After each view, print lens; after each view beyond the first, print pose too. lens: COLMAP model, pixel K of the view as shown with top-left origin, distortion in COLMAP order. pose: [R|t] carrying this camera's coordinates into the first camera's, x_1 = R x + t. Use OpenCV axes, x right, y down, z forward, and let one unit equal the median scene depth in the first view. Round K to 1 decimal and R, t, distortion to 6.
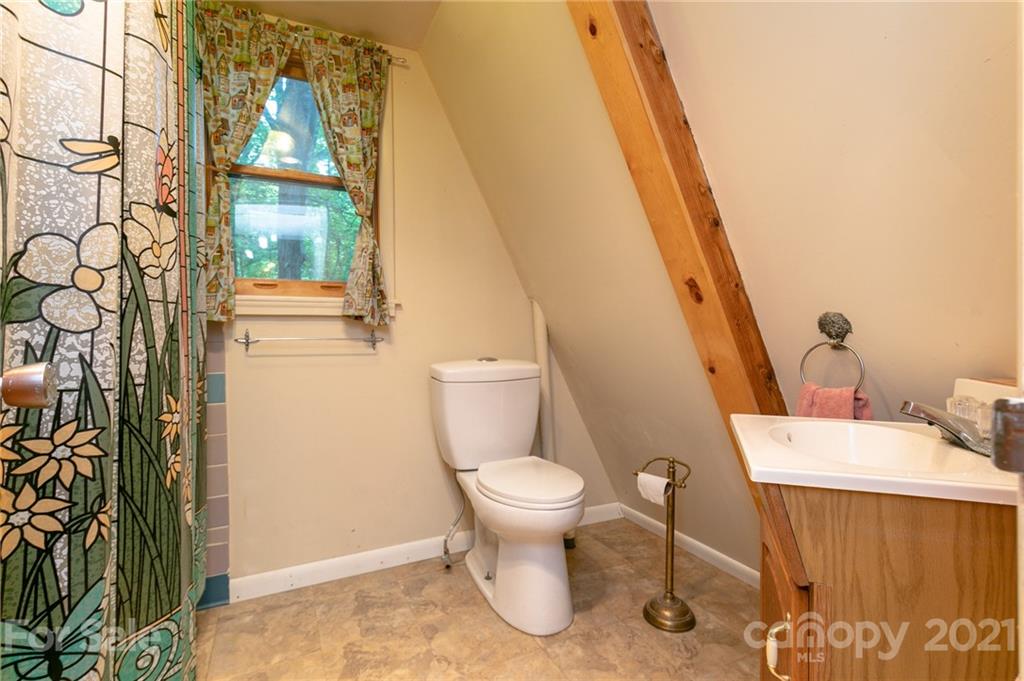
lens RADIAL K [[490.4, 0, 510.8], [0, 490.4, 338.5], [0, 0, 1]] dist [0.002328, 0.001260]
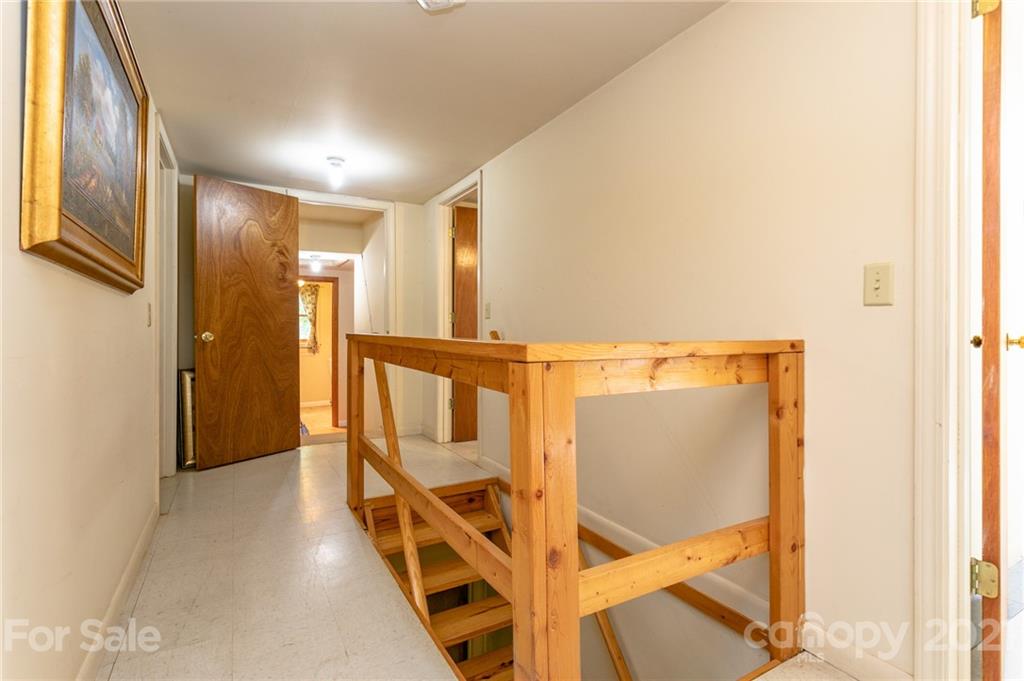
lens RADIAL K [[490.4, 0, 512.9], [0, 490.4, 338.2], [0, 0, 1]] dist [0.002328, 0.001260]
pose [[0.999996, 0.002518, -0.001524, 1.516592], [-0.002519, 0.999997, -0.000739, -0.126970], [0.001522, 0.000743, 0.999999, -3.429430]]
